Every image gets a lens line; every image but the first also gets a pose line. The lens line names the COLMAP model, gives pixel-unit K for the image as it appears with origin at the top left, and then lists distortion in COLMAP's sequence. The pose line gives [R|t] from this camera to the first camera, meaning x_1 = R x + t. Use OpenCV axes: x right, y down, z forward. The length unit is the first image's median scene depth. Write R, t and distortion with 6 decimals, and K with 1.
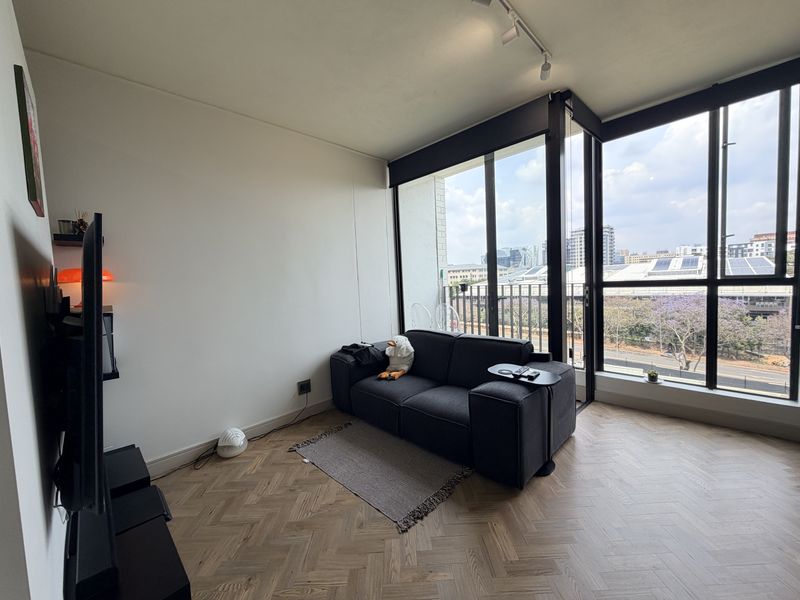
lens RADIAL K [[318.0, 0, 397.3], [0, 318.0, 299.0], [0, 0, 1]] dist [-0.000374, 0.000226]
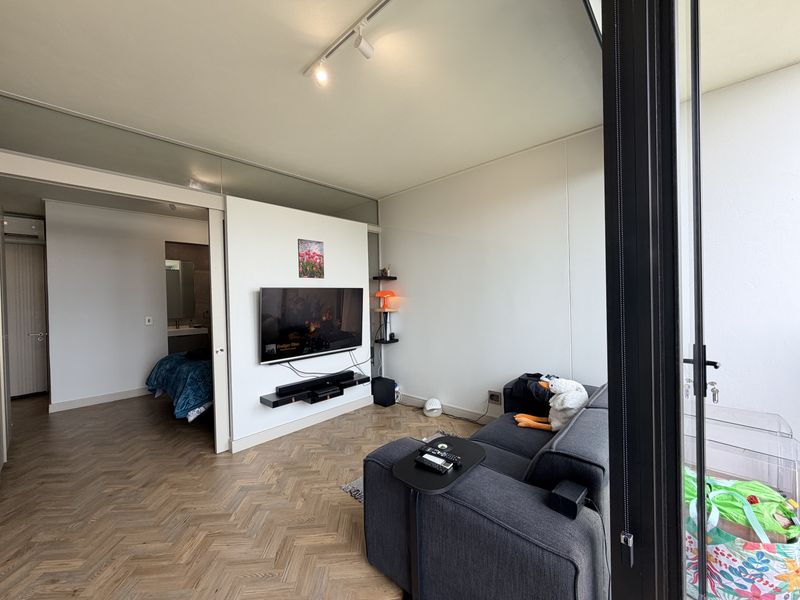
lens RADIAL K [[318.0, 0, 397.3], [0, 318.0, 299.0], [0, 0, 1]] dist [-0.000374, 0.000226]
pose [[0.045529, 0.054141, -0.997495, 1.060766], [-0.036701, 0.997947, 0.052491, -0.138852], [0.998289, 0.034219, 0.047423, 0.882448]]
